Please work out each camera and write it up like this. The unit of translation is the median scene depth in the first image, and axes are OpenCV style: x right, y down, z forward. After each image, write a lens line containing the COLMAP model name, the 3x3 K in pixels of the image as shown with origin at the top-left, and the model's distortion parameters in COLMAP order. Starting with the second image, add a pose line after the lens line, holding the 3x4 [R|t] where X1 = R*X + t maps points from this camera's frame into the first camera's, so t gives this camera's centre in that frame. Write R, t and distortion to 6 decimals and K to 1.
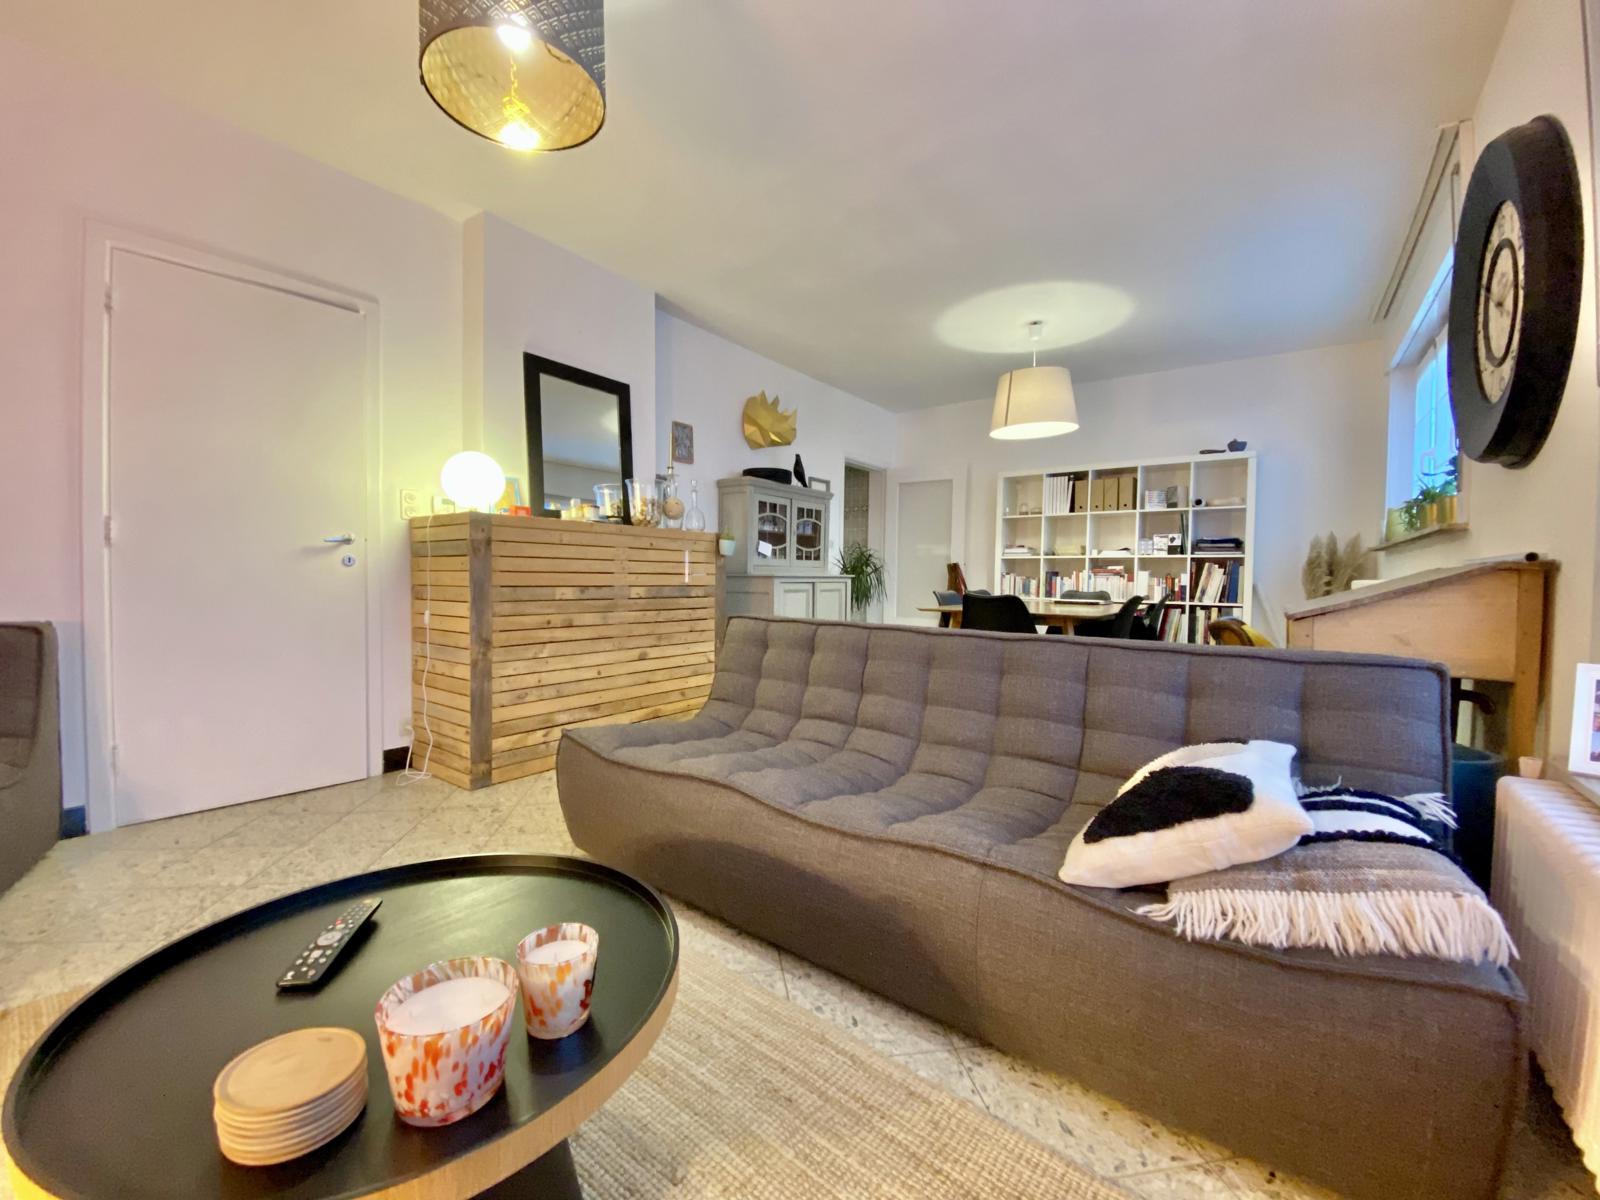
lens RADIAL K [[652.0, 0, 798.2], [0, 652.0, 605.3], [0, 0, 1]] dist [-0.002351, -0.007530]
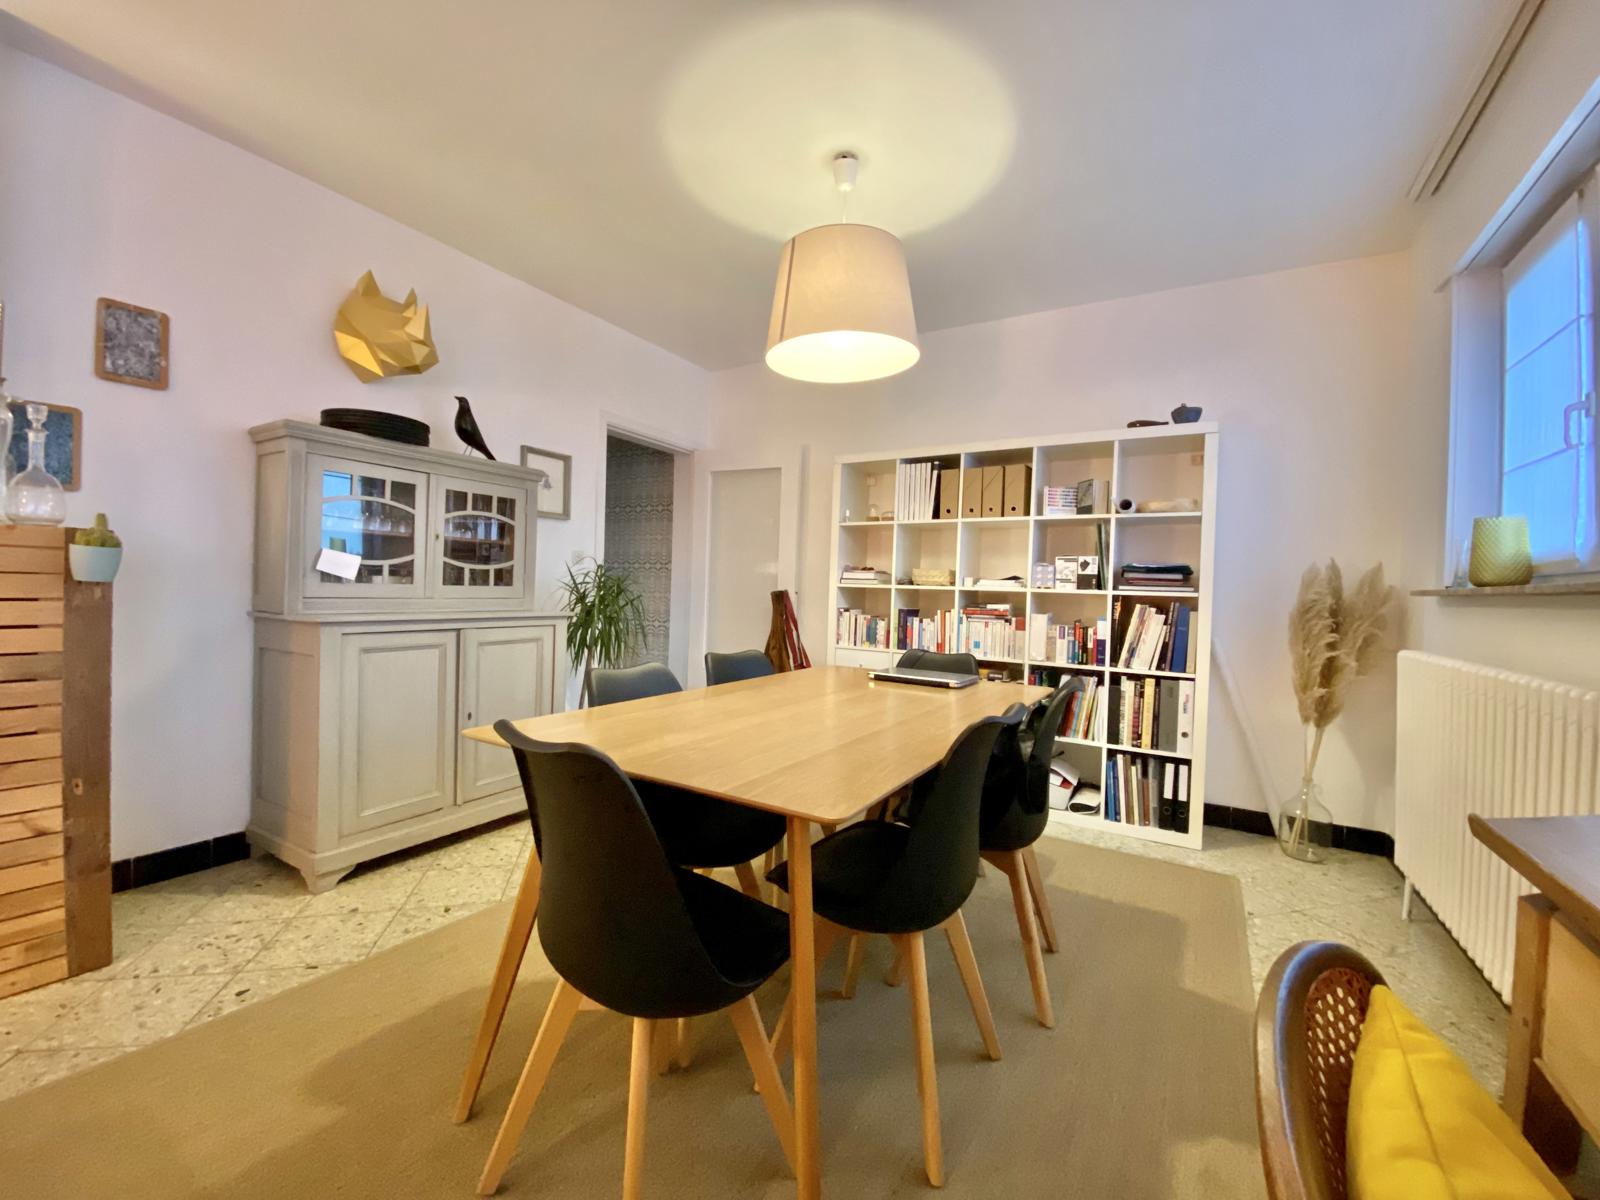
lens RADIAL K [[652.0, 0, 801.8], [0, 652.0, 600.3], [0, 0, 1]] dist [-0.002351, -0.007530]
pose [[0.993128, 0.017805, 0.115675, 0.234761], [-0.014889, 0.999550, -0.026022, -0.046984], [-0.116086, 0.024121, 0.992946, 0.413327]]
